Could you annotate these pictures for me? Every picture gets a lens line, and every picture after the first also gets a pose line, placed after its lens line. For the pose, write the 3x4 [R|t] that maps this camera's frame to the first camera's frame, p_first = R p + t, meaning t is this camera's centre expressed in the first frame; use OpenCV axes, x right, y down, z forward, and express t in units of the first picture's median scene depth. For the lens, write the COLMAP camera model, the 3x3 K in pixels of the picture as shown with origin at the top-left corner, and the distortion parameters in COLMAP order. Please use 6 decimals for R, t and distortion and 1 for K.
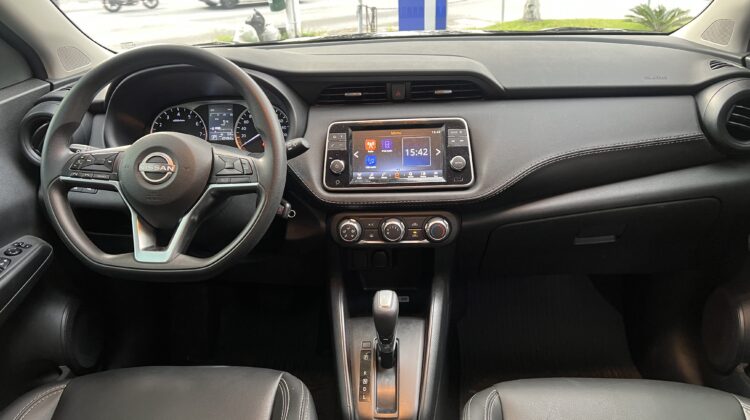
lens RADIAL K [[555.7, 0, 375.0], [0, 555.7, 210.0], [0, 0, 1]] dist [0.033148, -0.041865]
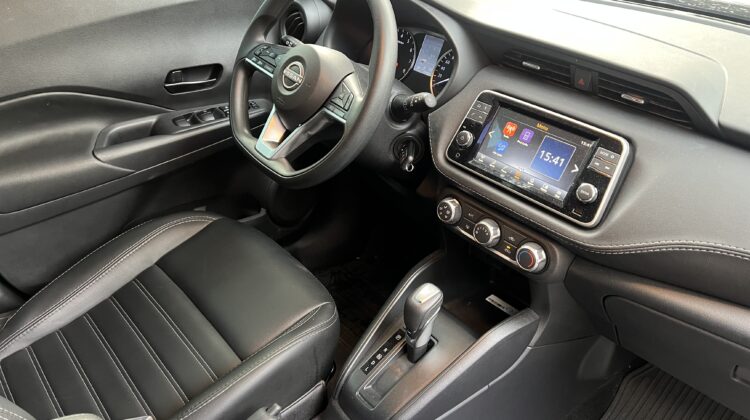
lens RADIAL K [[555.7, 0, 375.0], [0, 555.7, 210.0], [0, 0, 1]] dist [0.033148, -0.041865]
pose [[0.684430, 0.442015, -0.579809, 0.394122], [-0.362661, 0.896300, 0.255191, -0.149648], [0.632481, 0.035614, 0.773757, 0.231621]]
